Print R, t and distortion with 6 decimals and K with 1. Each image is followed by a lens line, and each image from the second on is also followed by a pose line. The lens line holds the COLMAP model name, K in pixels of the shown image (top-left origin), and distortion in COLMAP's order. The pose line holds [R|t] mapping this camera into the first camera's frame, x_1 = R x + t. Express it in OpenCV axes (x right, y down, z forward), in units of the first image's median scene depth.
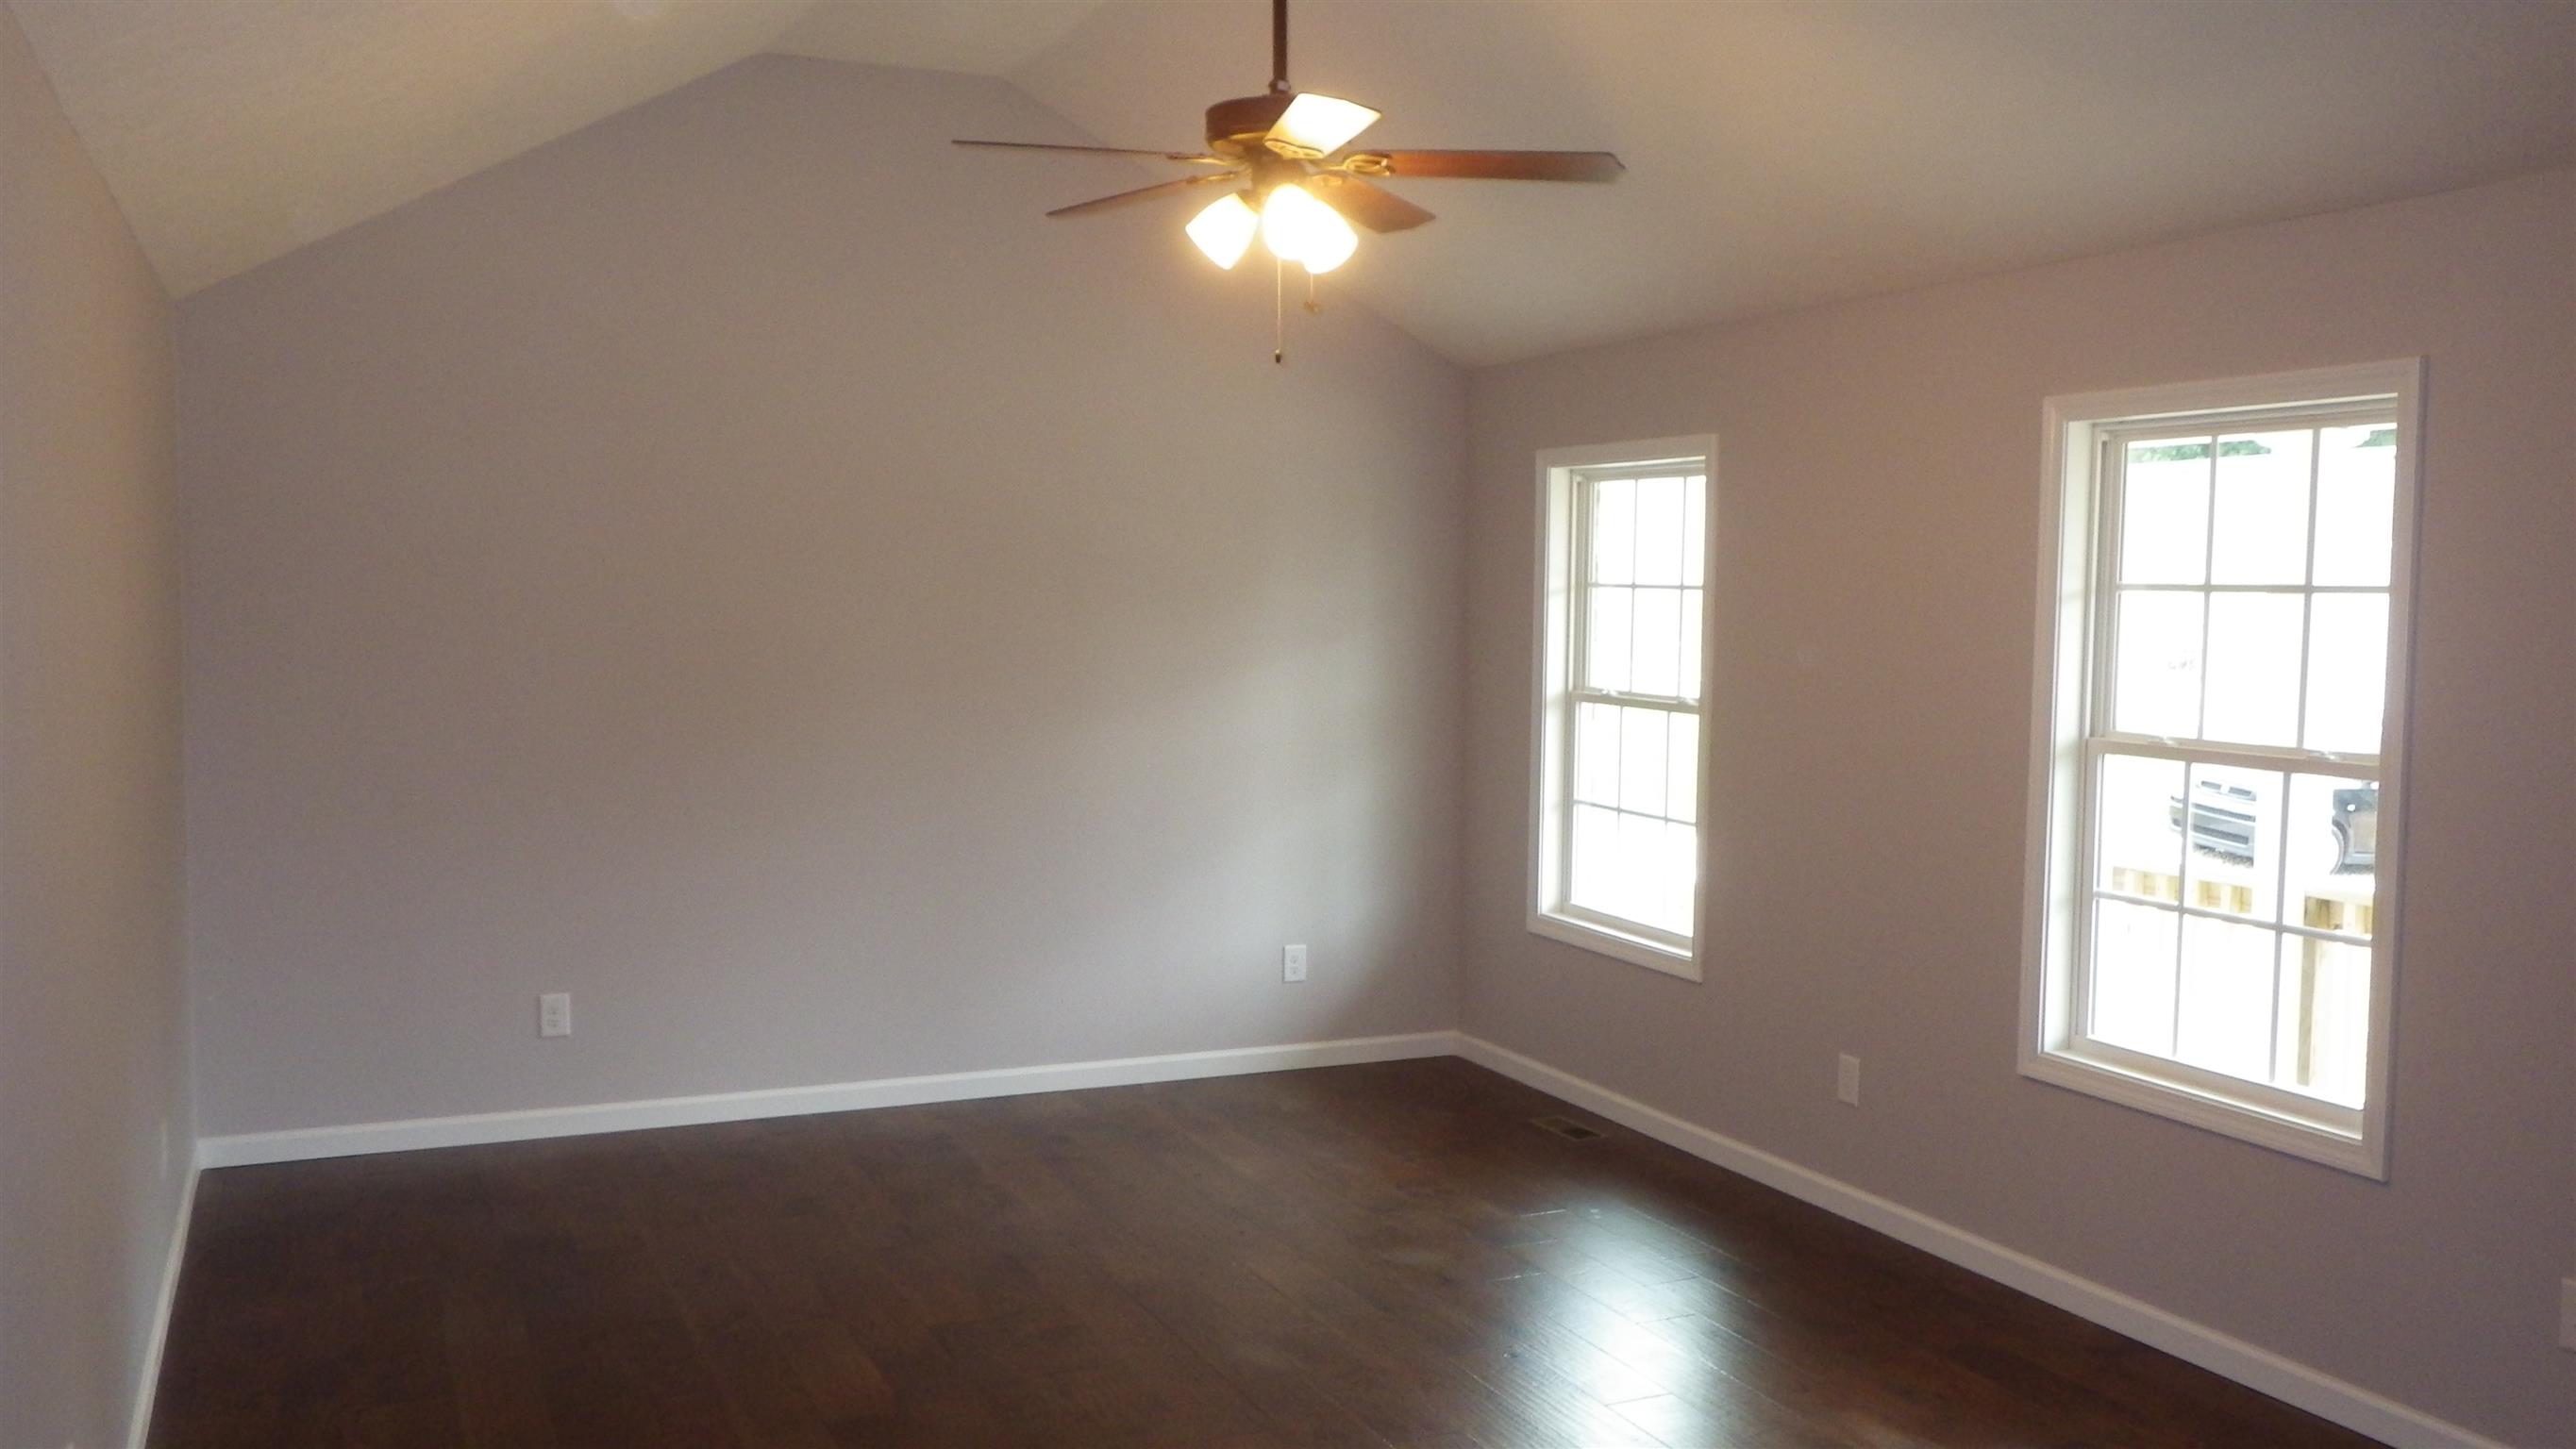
lens RADIAL K [[2151.9, 0, 1304.4], [0, 2151.9, 732.8], [0, 0, 1]] dist [-0.012906, 0.023544]
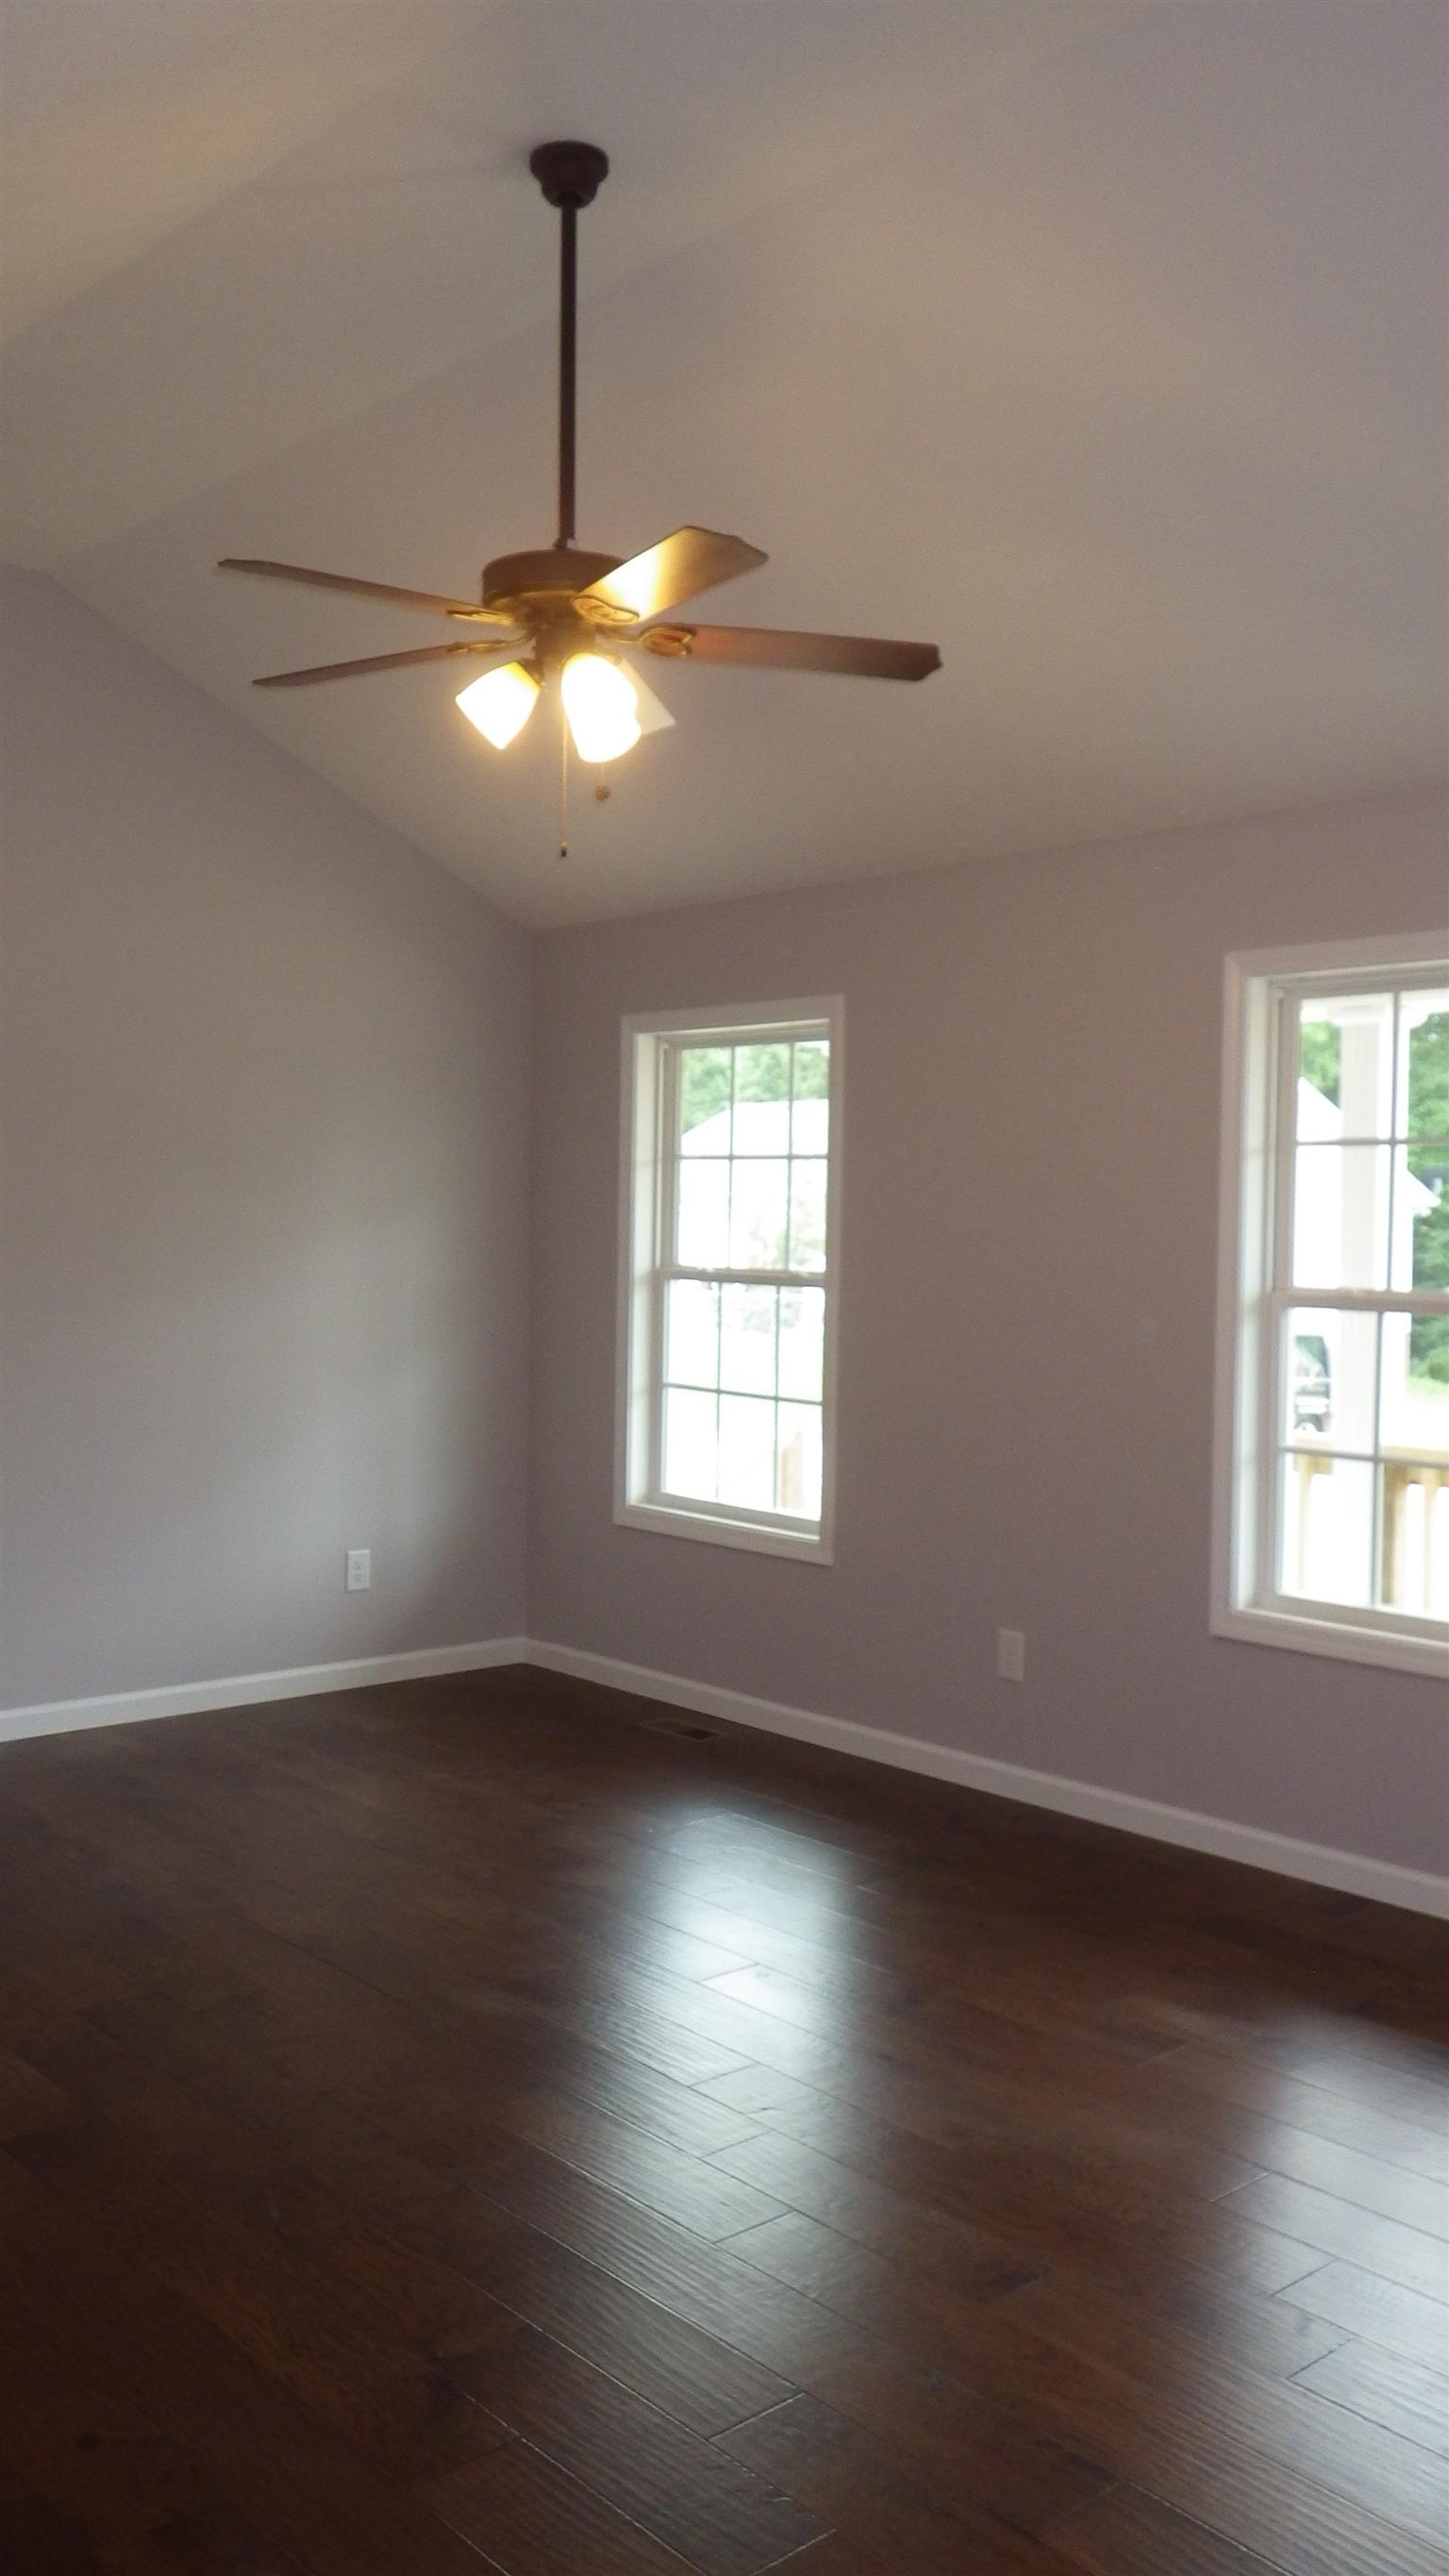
lens RADIAL K [[2151.9, 0, 806.9], [0, 2151.9, 1262.1], [0, 0, 1]] dist [-0.012906, 0.023544]
pose [[0.956372, -0.005213, 0.292104, -0.100705], [0.017132, 0.999121, -0.038262, 0.016758], [-0.291648, 0.041597, 0.955621, 0.078310]]
